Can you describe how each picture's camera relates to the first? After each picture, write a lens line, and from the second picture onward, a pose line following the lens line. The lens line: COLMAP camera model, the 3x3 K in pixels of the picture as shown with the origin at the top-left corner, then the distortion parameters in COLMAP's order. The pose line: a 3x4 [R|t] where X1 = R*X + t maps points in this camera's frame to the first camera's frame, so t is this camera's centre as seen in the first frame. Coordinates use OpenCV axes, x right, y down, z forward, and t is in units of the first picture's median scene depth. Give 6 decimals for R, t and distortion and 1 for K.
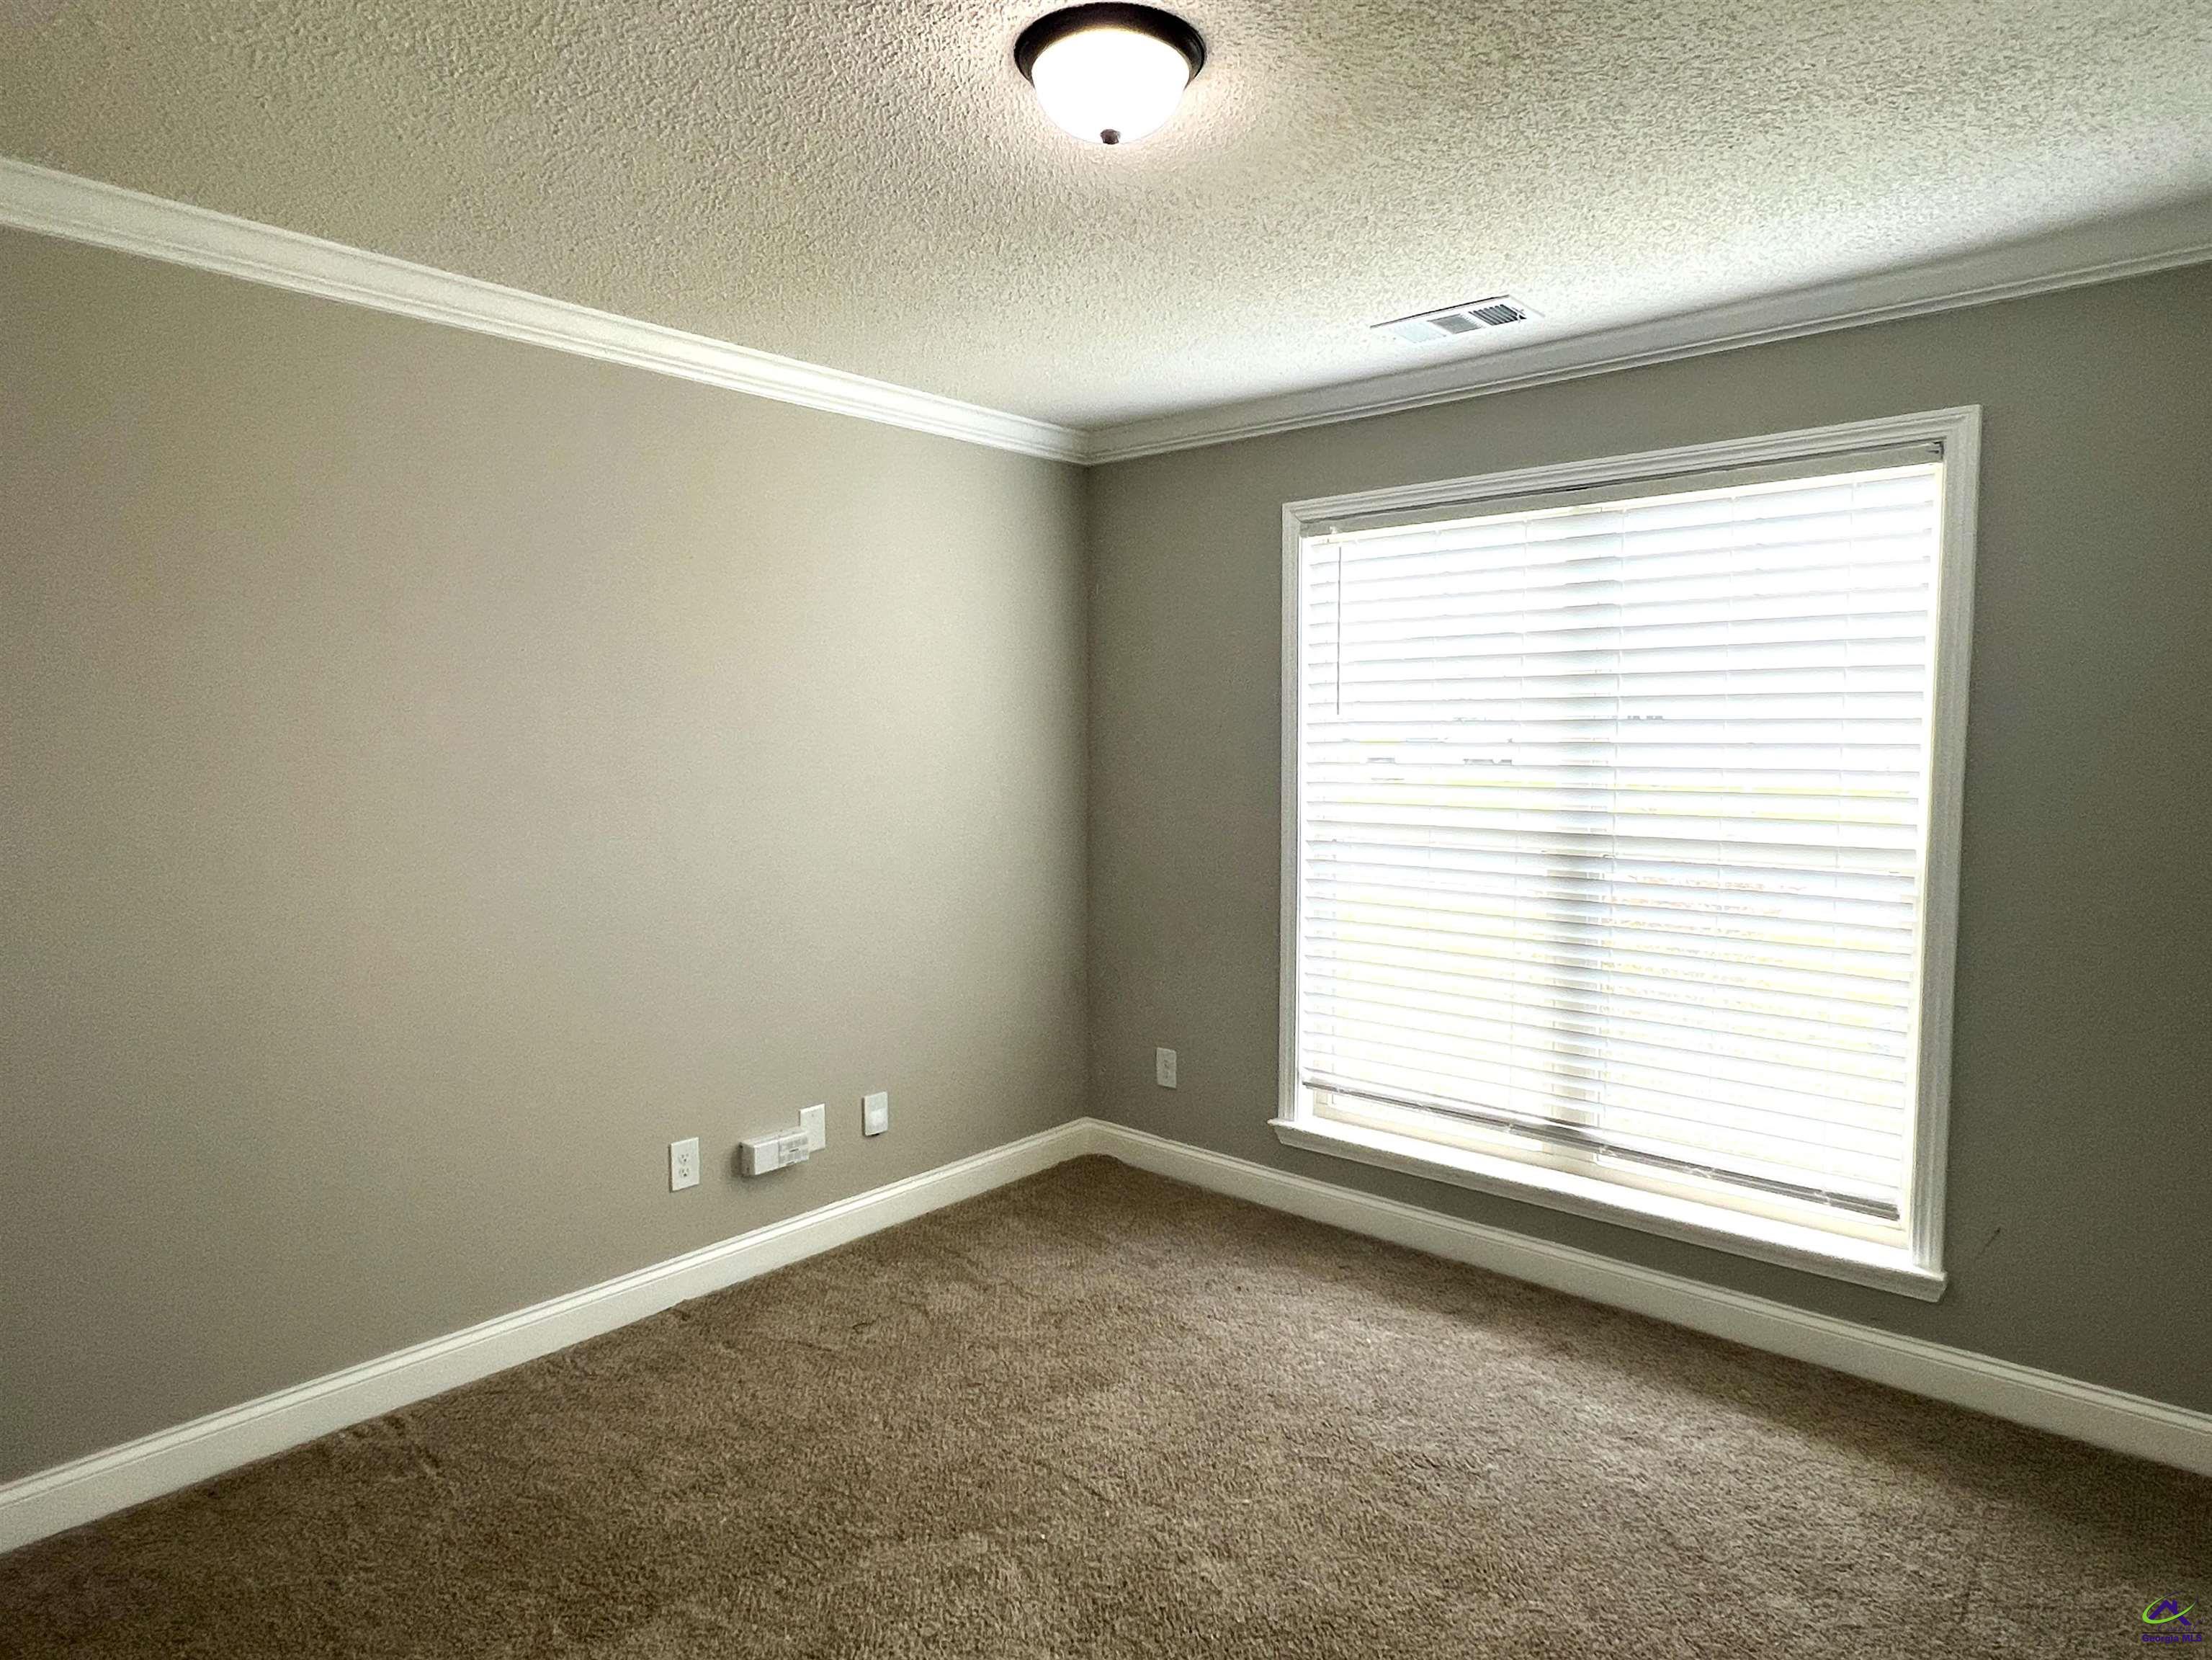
lens RADIAL K [[1237.8, 0, 1111.7], [0, 1237.8, 831.4], [0, 0, 1]] dist [-0.010811, 0.002074]
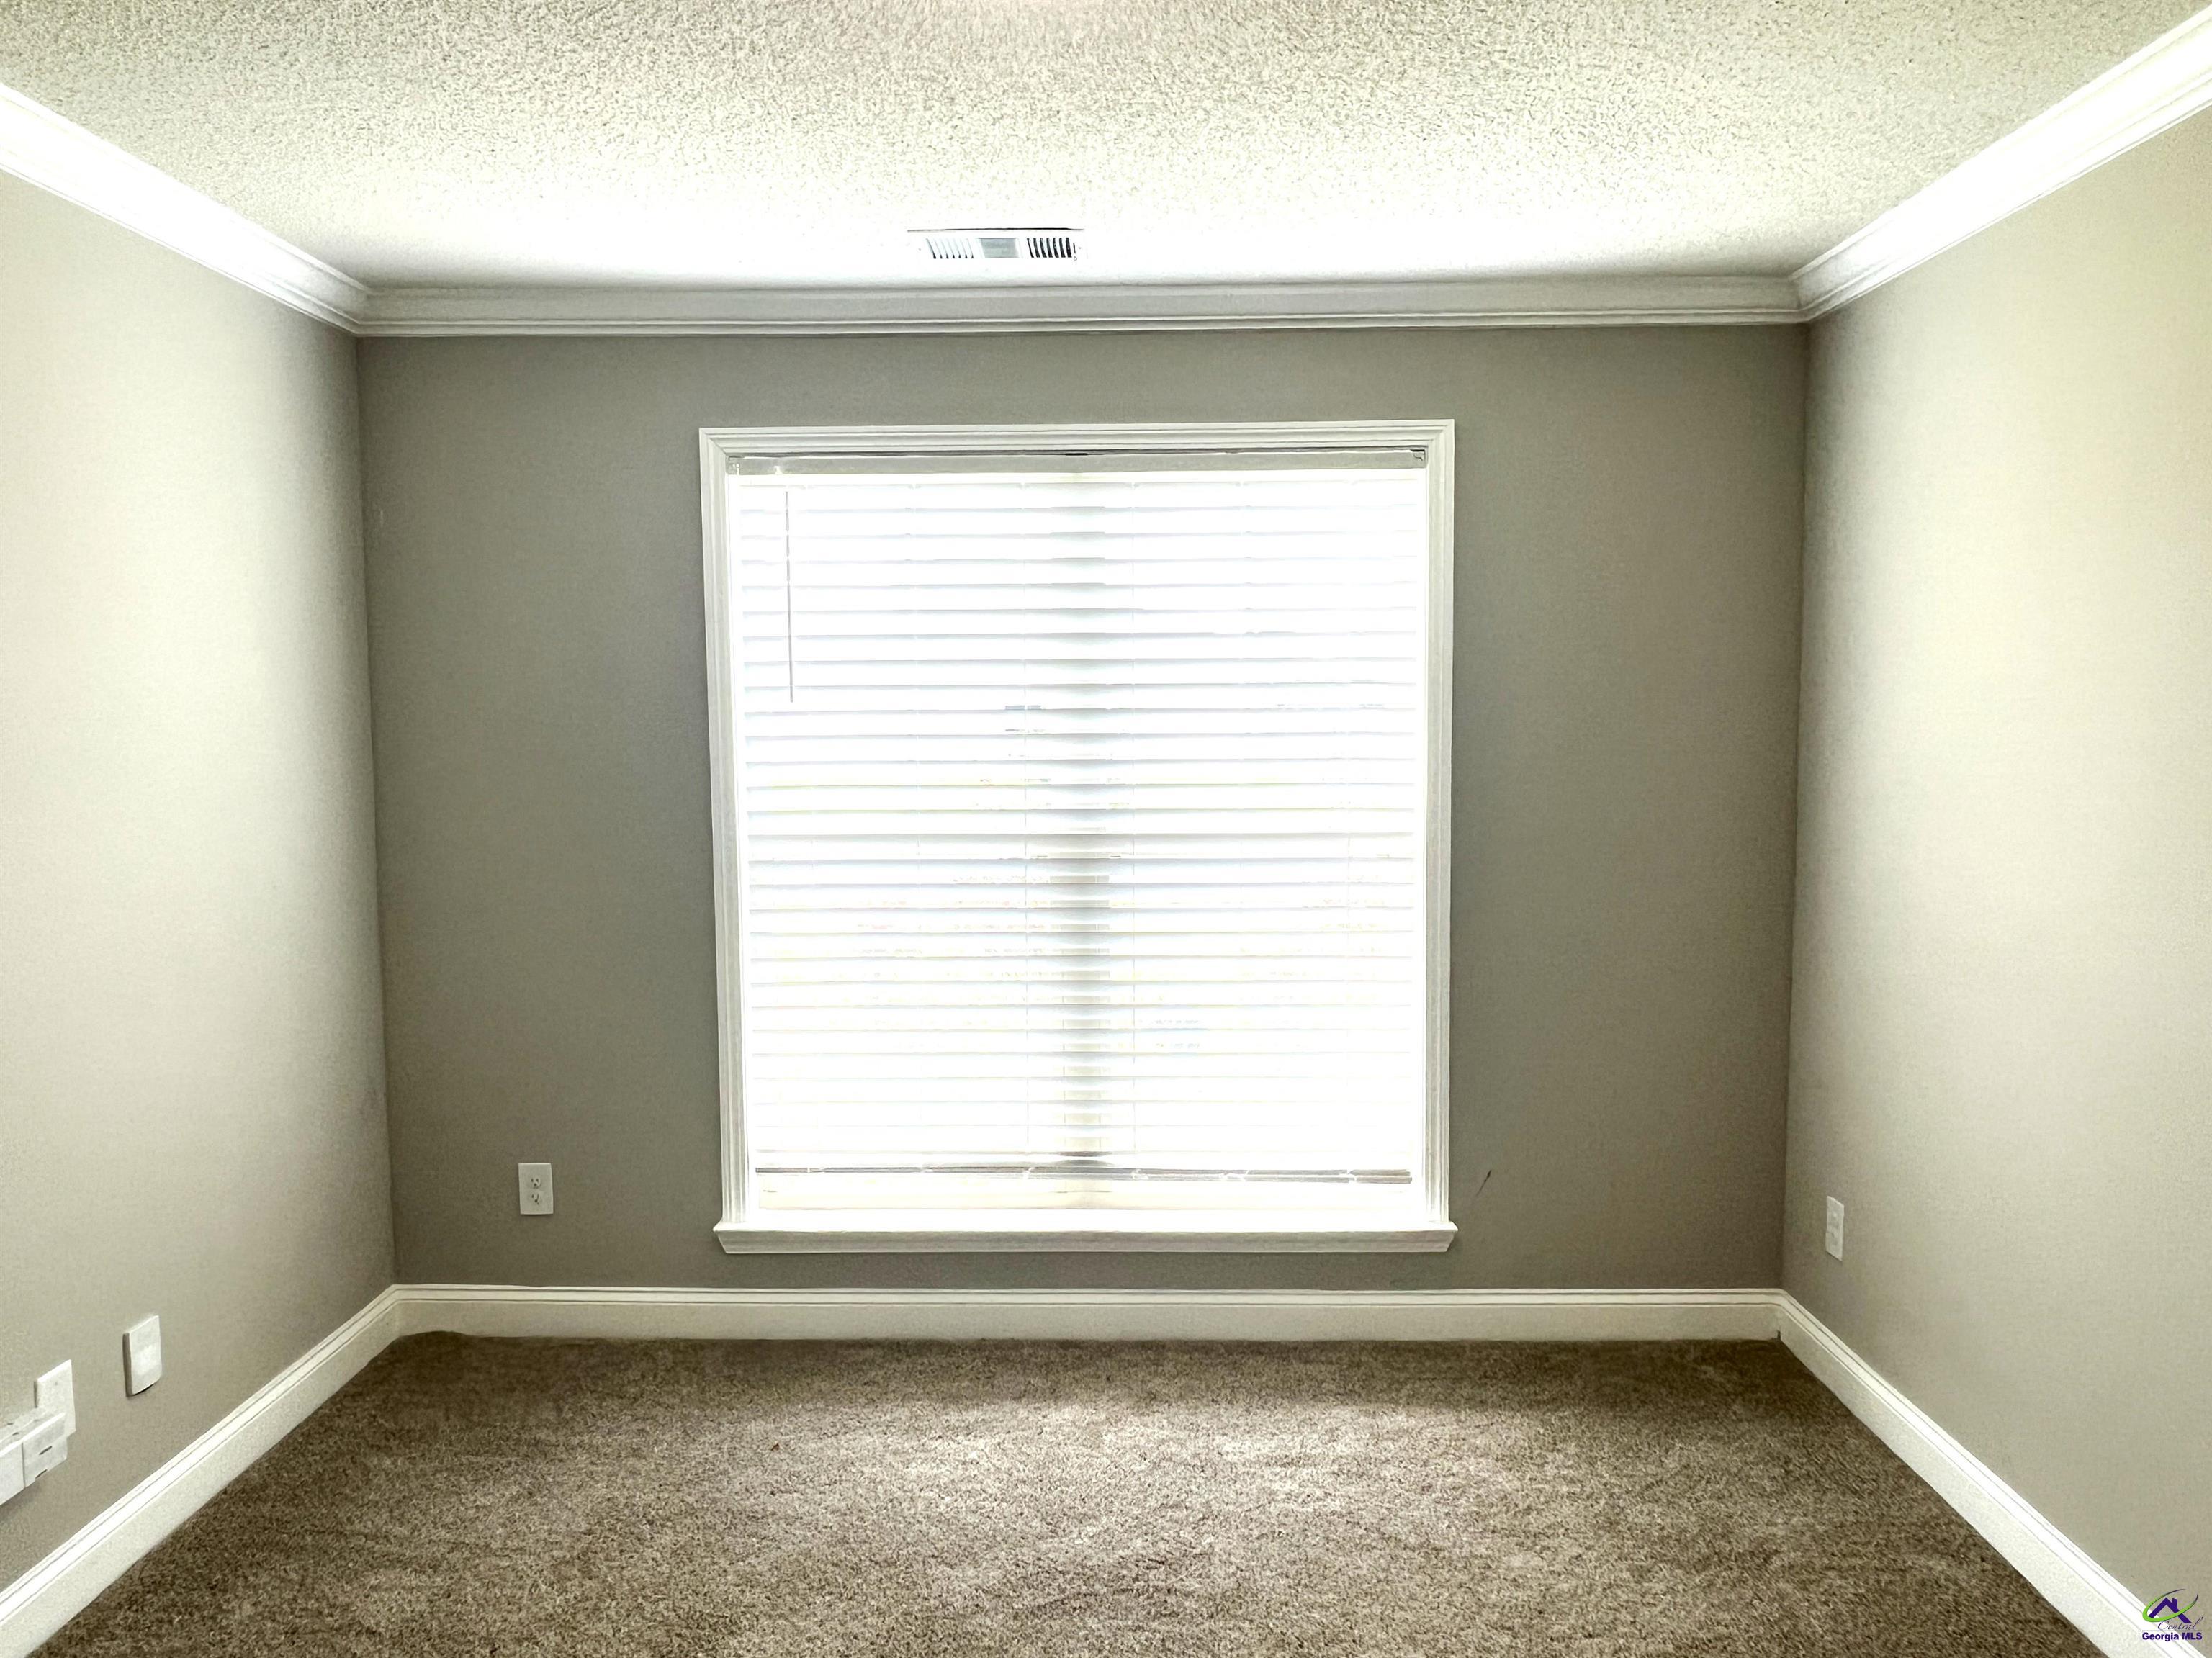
lens RADIAL K [[1478.0, 0, 1113.7], [0, 1478.0, 834.1], [0, 0, 1]] dist [-0.005990, 0.002829]
pose [[0.777570, -0.052258, 0.626621, -0.291297], [0.054511, 0.998391, 0.015619, -0.014338], [-0.626429, 0.022013, 0.779168, 0.144123]]
